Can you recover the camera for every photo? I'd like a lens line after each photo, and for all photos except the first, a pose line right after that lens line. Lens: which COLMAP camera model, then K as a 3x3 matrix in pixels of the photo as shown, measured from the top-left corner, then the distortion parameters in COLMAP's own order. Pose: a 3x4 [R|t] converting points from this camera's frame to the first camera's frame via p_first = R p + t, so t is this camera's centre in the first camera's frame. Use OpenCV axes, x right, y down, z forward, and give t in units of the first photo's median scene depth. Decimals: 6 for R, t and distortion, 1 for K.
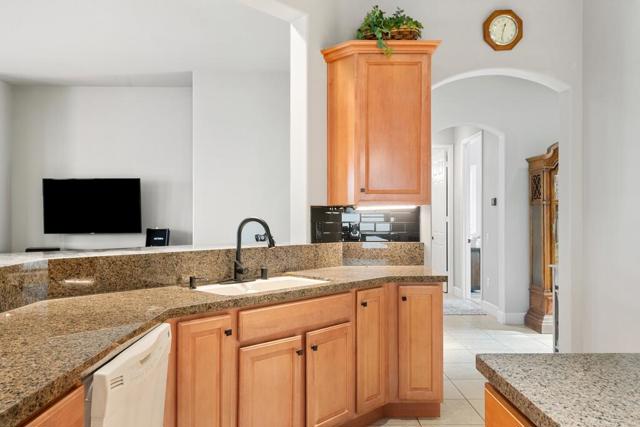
lens RADIAL K [[478.5, 0, 321.5], [0, 478.5, 218.3], [0, 0, 1]] dist [0.014139, -0.000600]
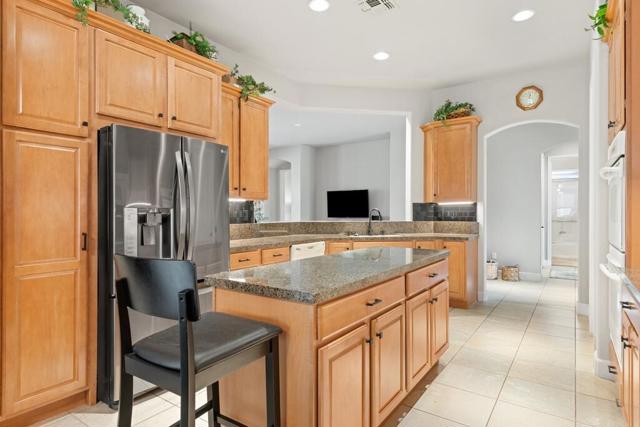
lens RADIAL K [[355.3, 0, 317.4], [0, 355.3, 213.7], [0, 0, 1]] dist [0.005646, 0.000628]
pose [[0.801941, 0.004691, -0.597385, 0.567199], [-0.002387, 0.999986, 0.004649, 0.014526], [0.597399, -0.002303, 0.801941, -0.490073]]
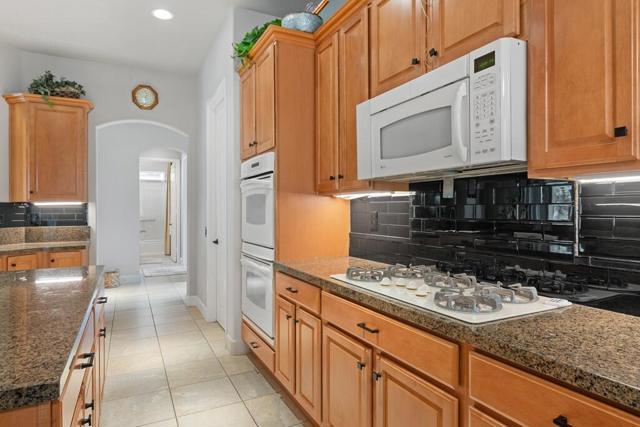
lens RADIAL K [[374.1, 0, 320.3], [0, 374.1, 211.3], [0, 0, 1]] dist [0.000461, -0.002143]
pose [[0.895844, -0.002446, 0.444361, 0.366880], [0.001694, 0.999996, 0.002089, 0.000955], [-0.444365, -0.001118, 0.895845, -0.455844]]
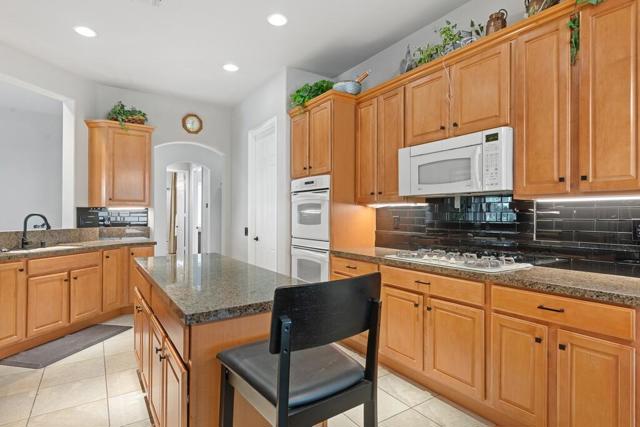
lens RADIAL K [[335.5, 0, 320.9], [0, 335.5, 214.5], [0, 0, 1]] dist [0.015834, -0.009637]
pose [[0.838045, 0.003711, 0.545589, 0.054912], [-0.003156, 0.999993, -0.001954, 0.000942], [-0.545592, -0.000085, 0.838051, -0.554036]]
